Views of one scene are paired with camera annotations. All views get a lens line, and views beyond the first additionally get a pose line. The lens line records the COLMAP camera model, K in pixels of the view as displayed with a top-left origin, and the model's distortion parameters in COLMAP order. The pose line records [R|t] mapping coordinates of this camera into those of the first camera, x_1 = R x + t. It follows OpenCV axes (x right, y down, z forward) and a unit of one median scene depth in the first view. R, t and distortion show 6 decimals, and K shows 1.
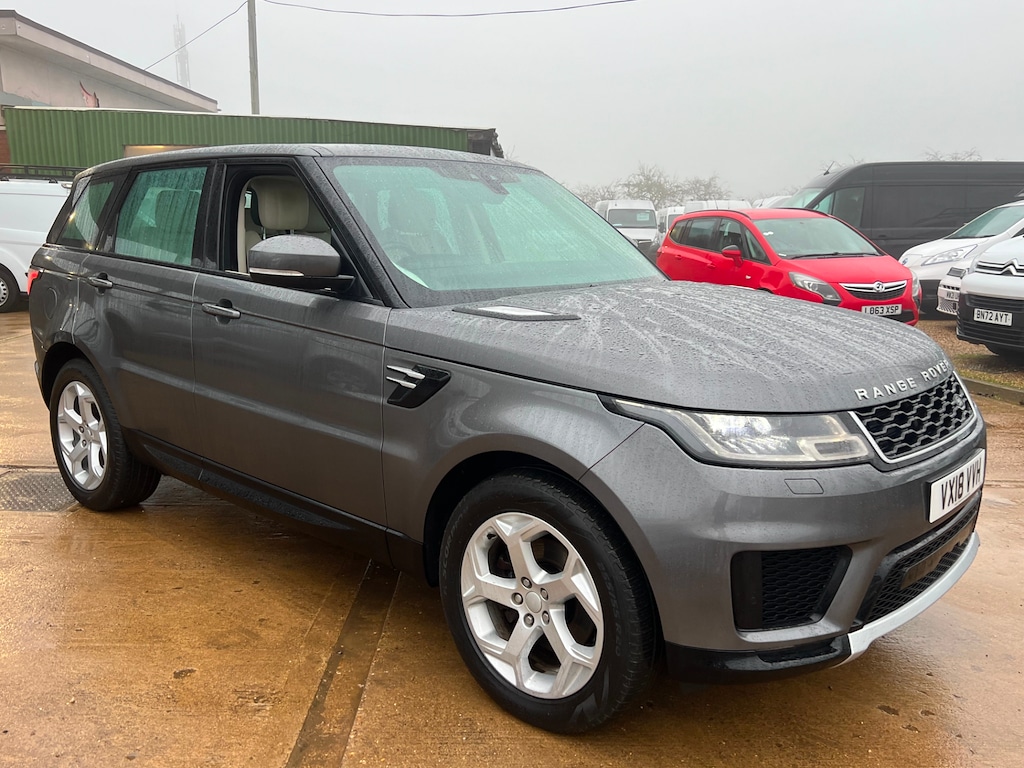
lens RADIAL K [[901.5, 0, 514.7], [0, 901.5, 389.1], [0, 0, 1]] dist [0.049313, -0.025895]
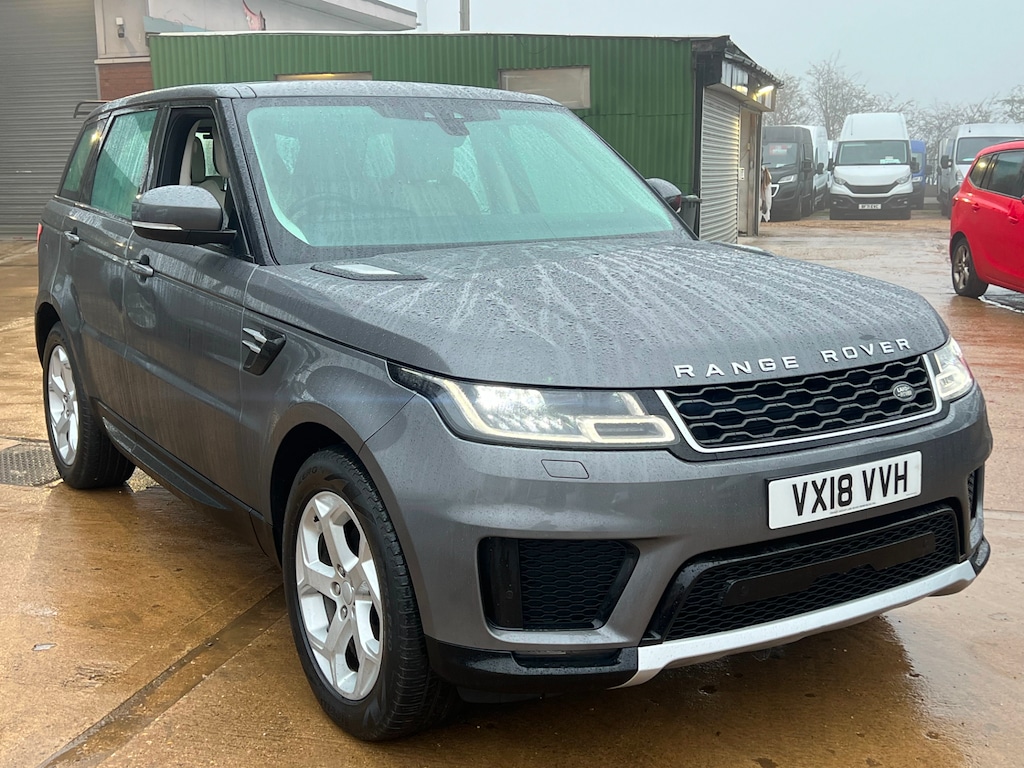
lens RADIAL K [[1240.1, 0, 521.6], [0, 1240.1, 375.4], [0, 0, 1]] dist [0.060414, 0.000000]
pose [[0.963744, 0.034079, -0.264643, 0.478590], [-0.037106, 0.999291, -0.006448, 0.020023], [0.264236, 0.016034, 0.964325, -0.142854]]
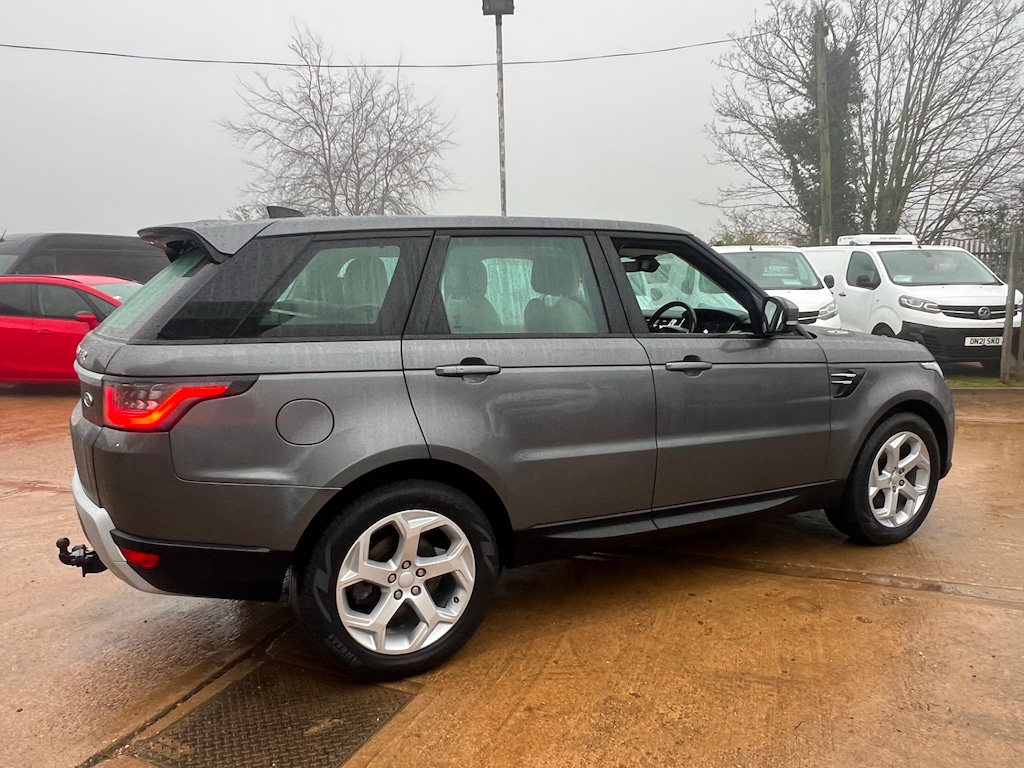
lens RADIAL K [[743.3, 0, 513.5], [0, 743.3, 390.2], [0, 0, 1]] dist [0.007480, -0.009811]
pose [[0.333921, -0.150380, 0.930528, -1.588491], [0.187219, 0.978105, 0.090885, -0.228205], [-0.923821, 0.143864, 0.354764, 1.092372]]
